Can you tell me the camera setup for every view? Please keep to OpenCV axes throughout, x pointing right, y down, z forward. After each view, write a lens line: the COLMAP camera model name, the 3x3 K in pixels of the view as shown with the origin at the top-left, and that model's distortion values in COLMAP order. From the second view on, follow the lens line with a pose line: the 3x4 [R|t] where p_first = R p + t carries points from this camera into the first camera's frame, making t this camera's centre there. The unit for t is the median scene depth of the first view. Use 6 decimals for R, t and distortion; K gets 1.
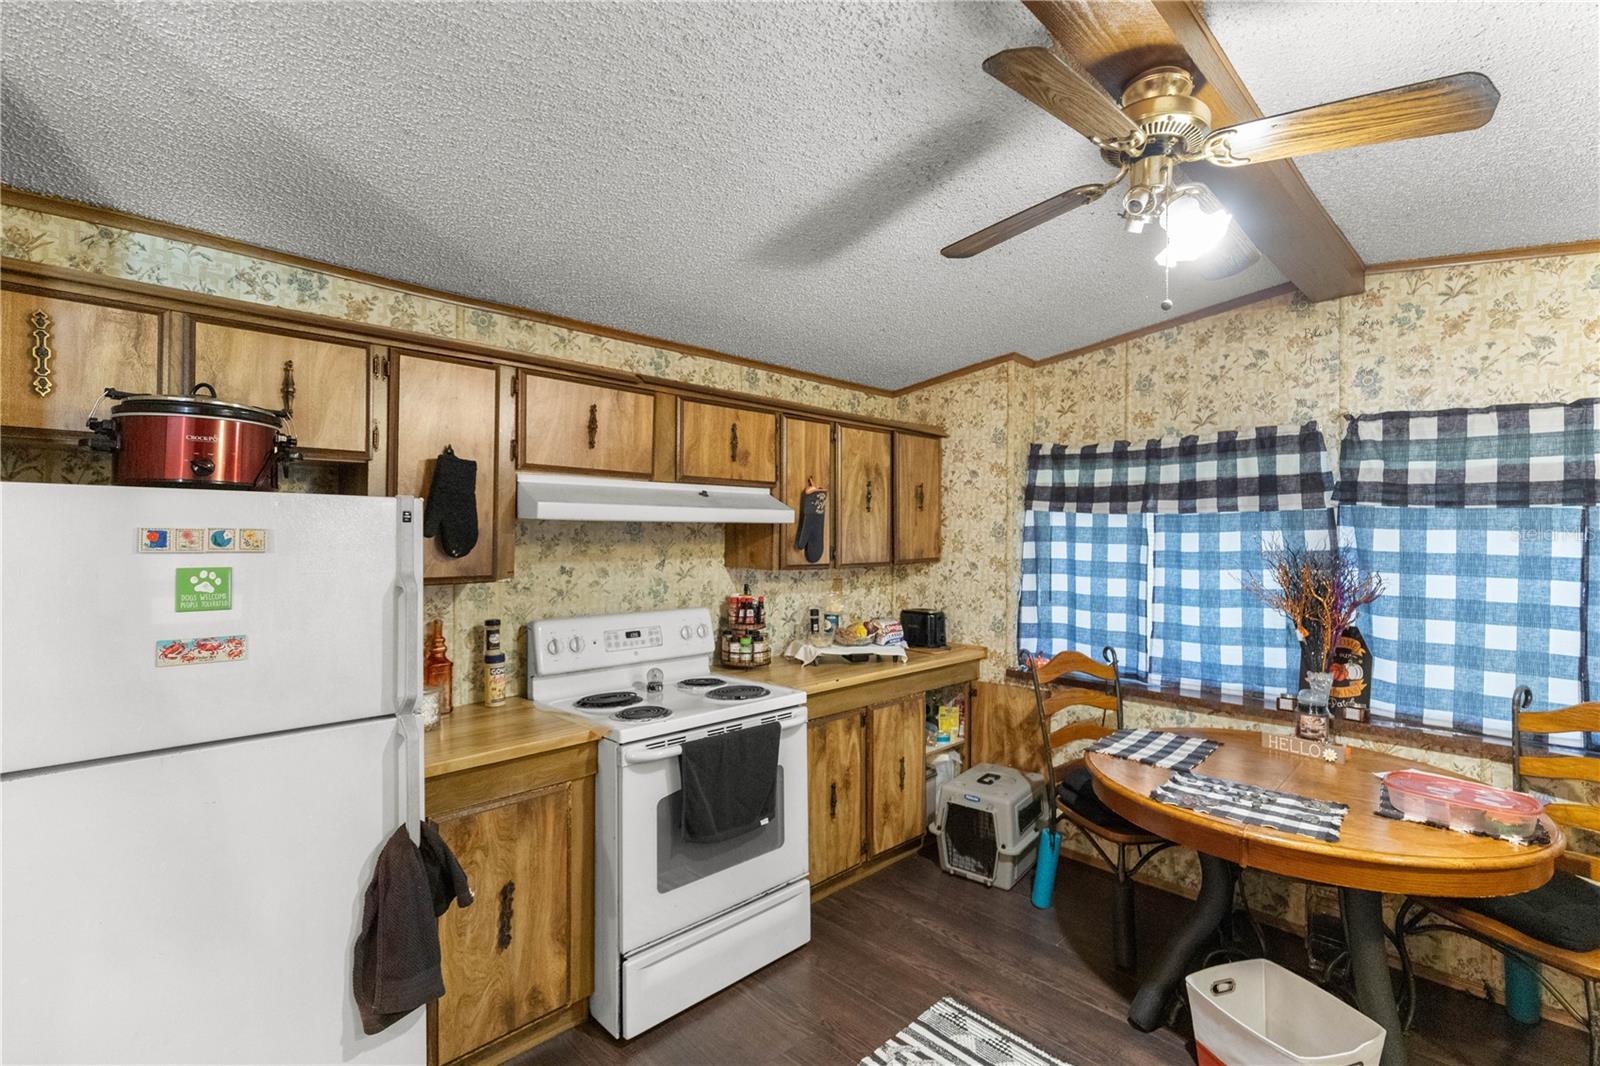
lens RADIAL K [[720.3, 0, 806.0], [0, 720.3, 528.5], [0, 0, 1]] dist [0.001475, 0.000357]
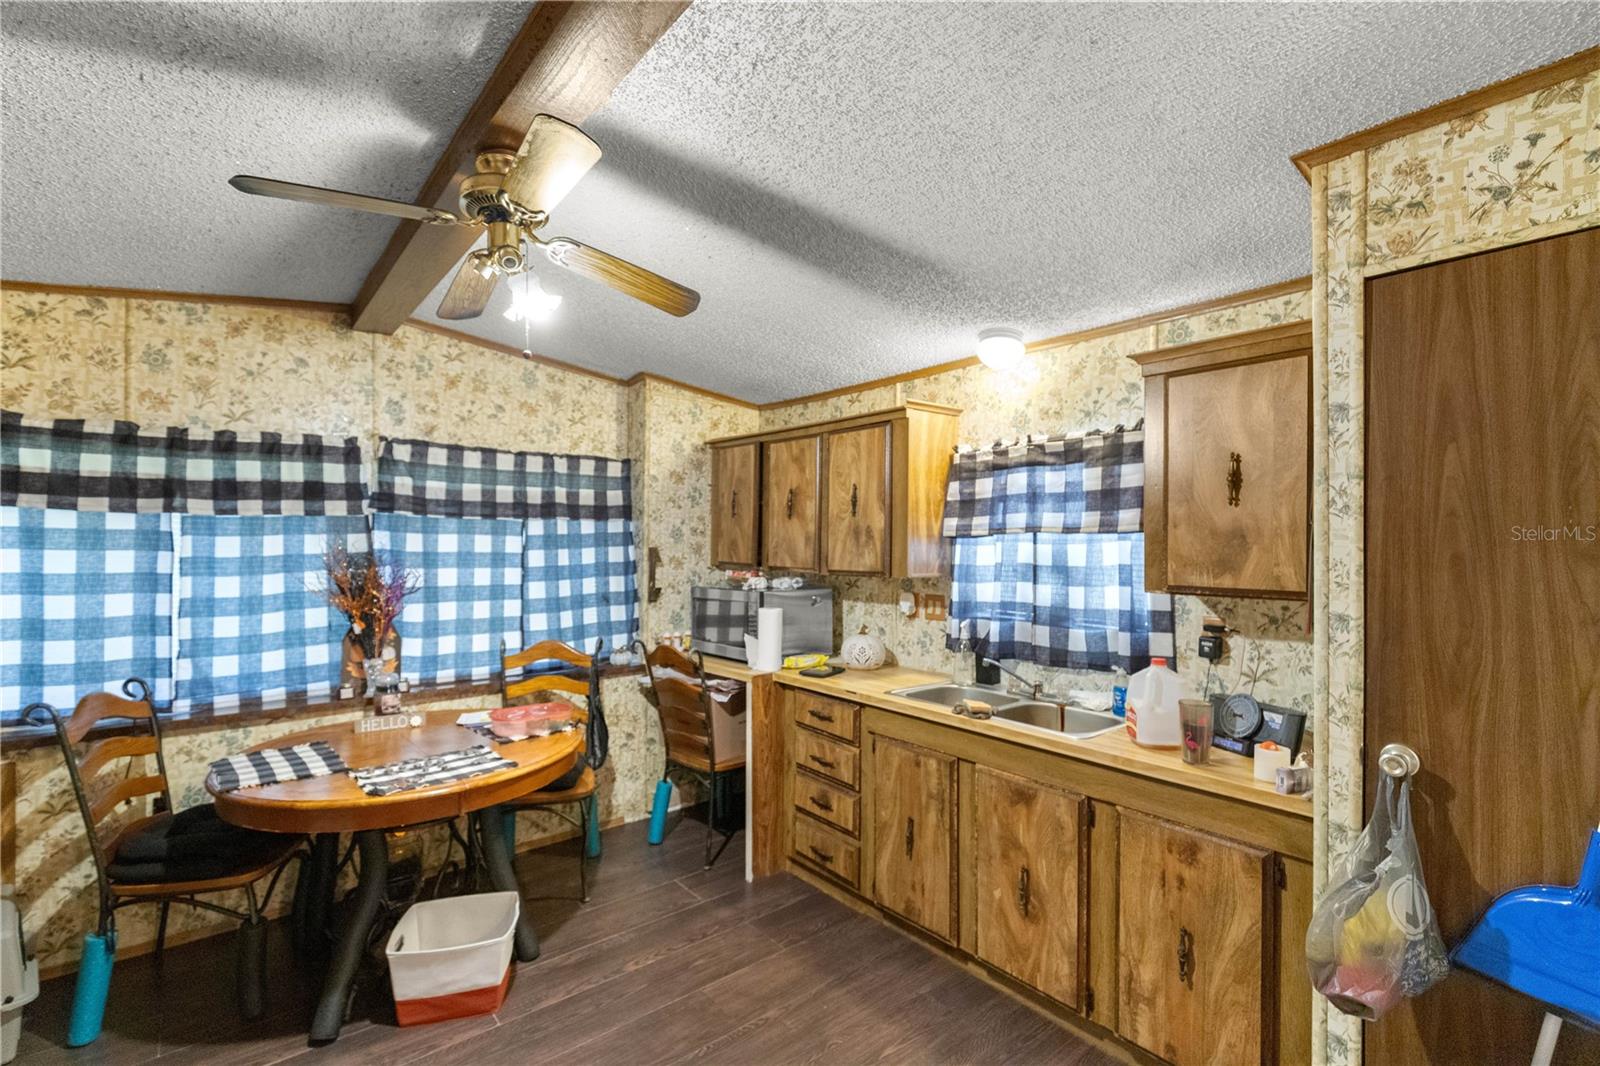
lens RADIAL K [[720.3, 0, 806.0], [0, 720.3, 528.5], [0, 0, 1]] dist [0.001475, 0.000357]
pose [[0.087428, 0.007136, 0.996145, -0.348799], [-0.011450, 0.999915, -0.006159, -0.007435], [-0.996105, -0.010867, 0.087503, 0.203642]]
